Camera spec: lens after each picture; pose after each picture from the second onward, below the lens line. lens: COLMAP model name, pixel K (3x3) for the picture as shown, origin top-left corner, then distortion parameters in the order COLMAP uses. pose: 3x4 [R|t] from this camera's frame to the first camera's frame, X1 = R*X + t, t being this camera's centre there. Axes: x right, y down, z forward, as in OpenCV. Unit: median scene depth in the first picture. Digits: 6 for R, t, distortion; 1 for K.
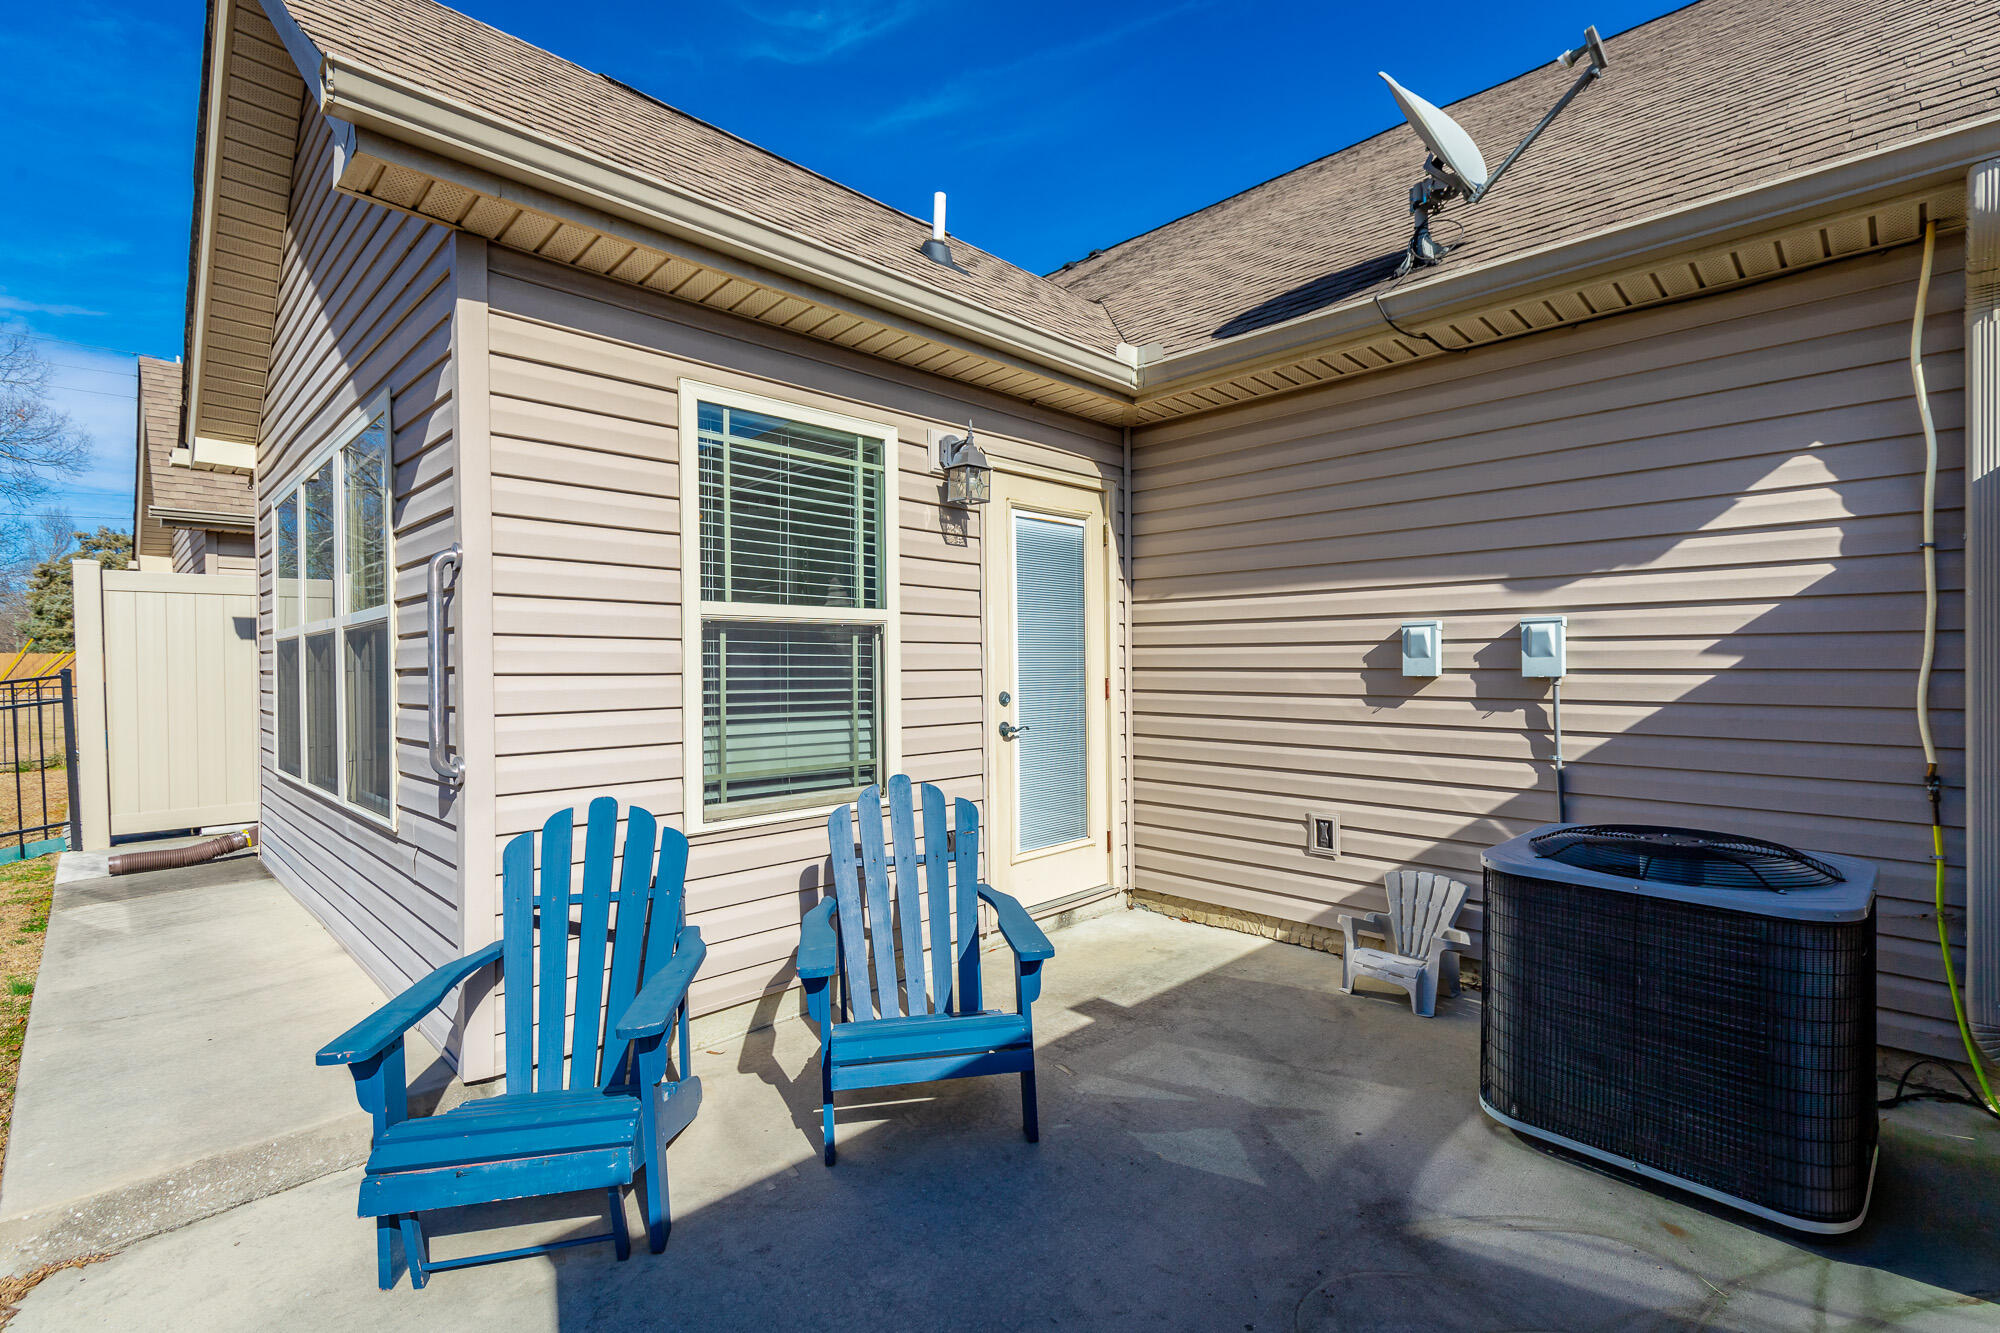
lens RADIAL K [[918.5, 0, 983.5], [0, 918.5, 673.5], [0, 0, 1]] dist [0.009034, -0.002323]
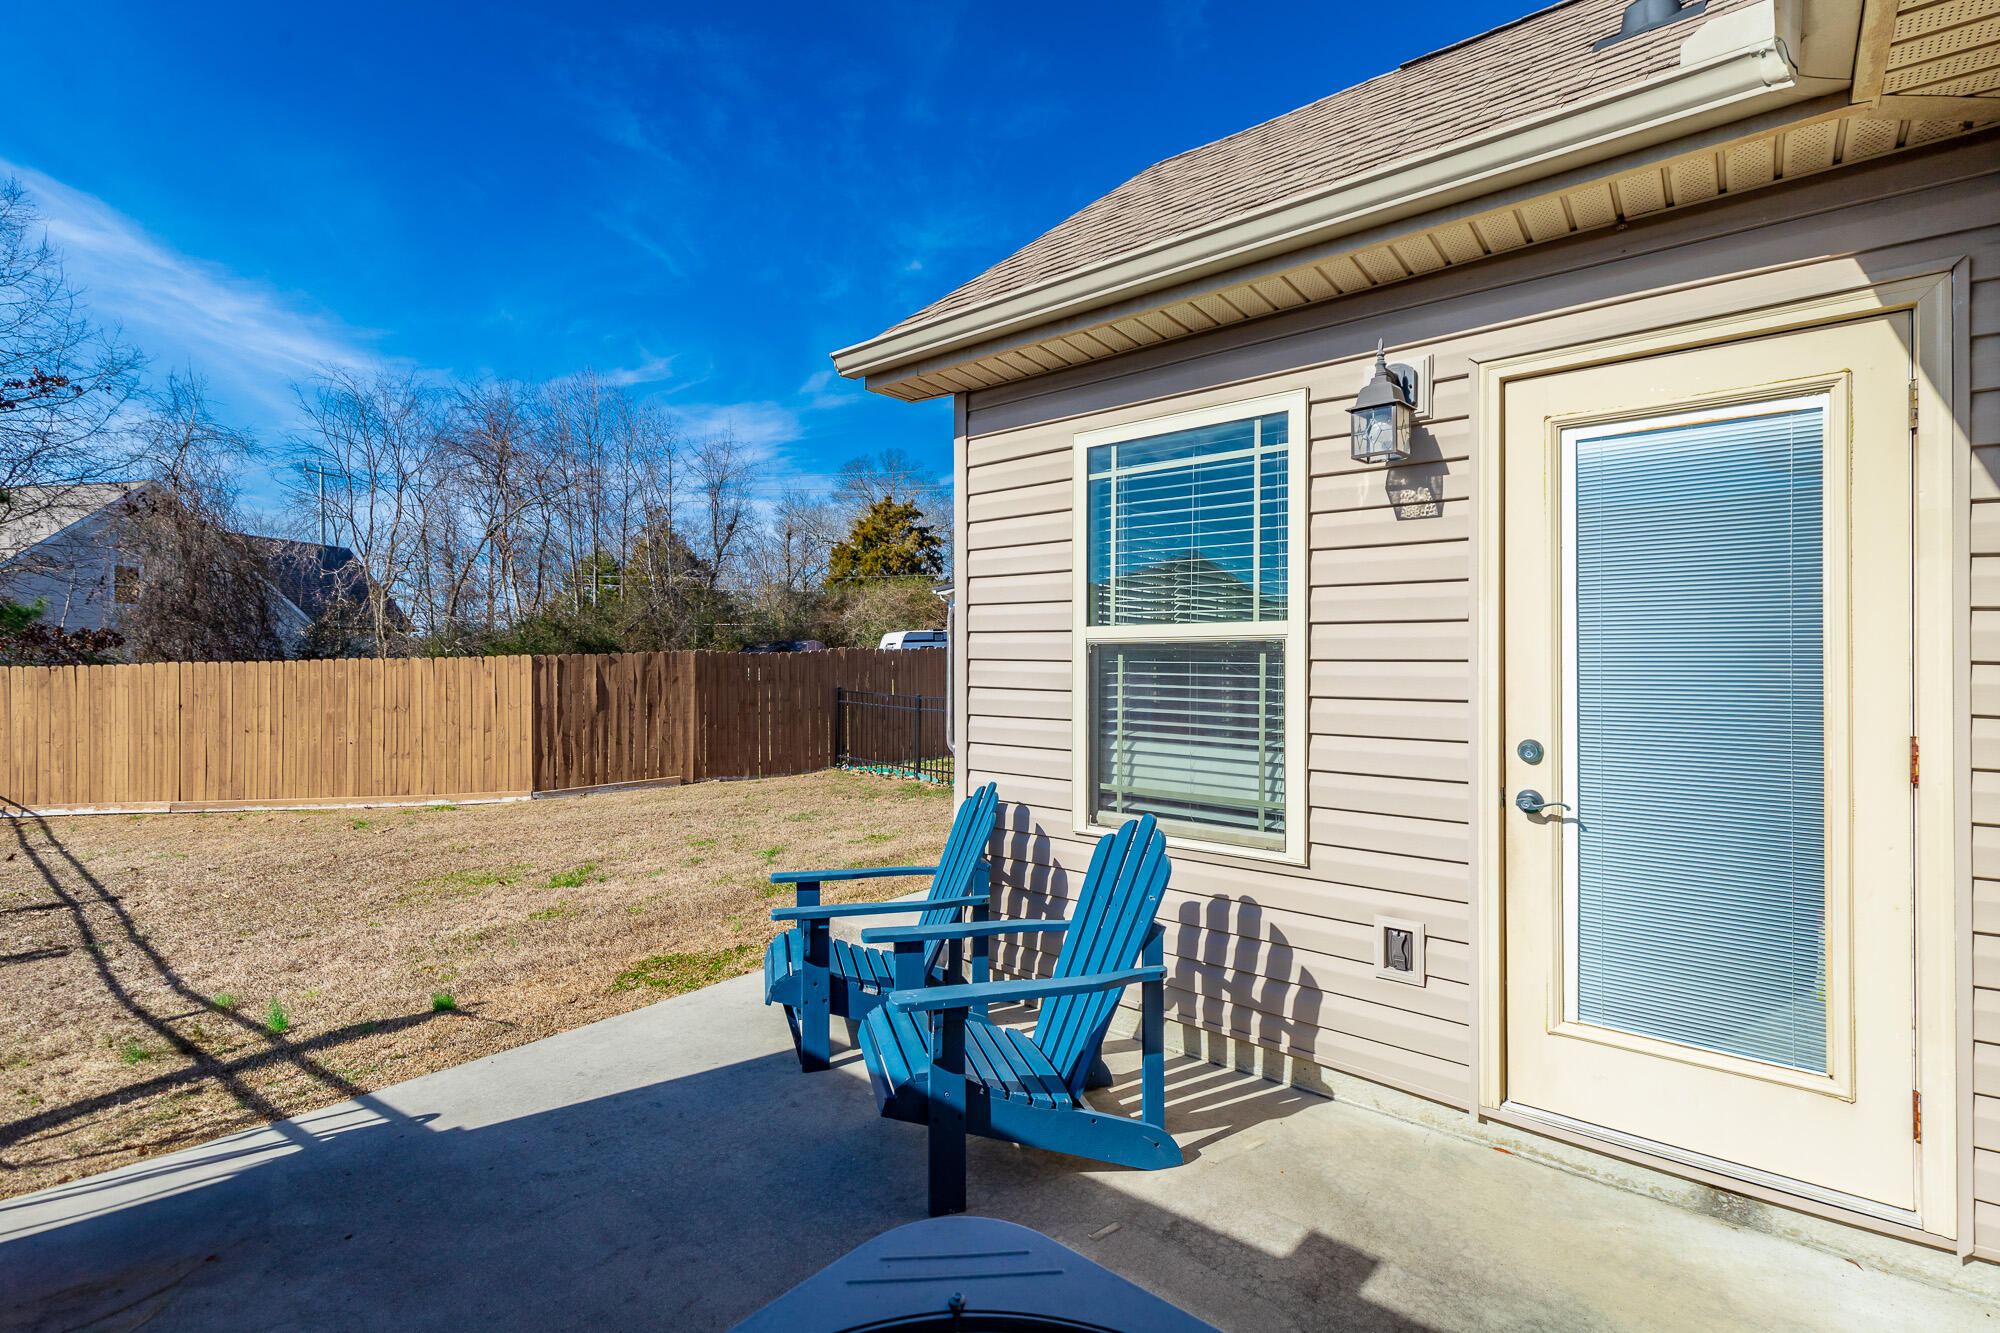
lens RADIAL K [[918.5, 0, 1041.0], [0, 918.5, 668.0], [0, 0, 1]] dist [0.009034, -0.002323]
pose [[0.096504, 0.013339, -0.995243, 0.715139], [-0.013614, 0.999834, 0.012080, -0.036411], [0.995239, 0.012383, 0.096670, 0.744318]]
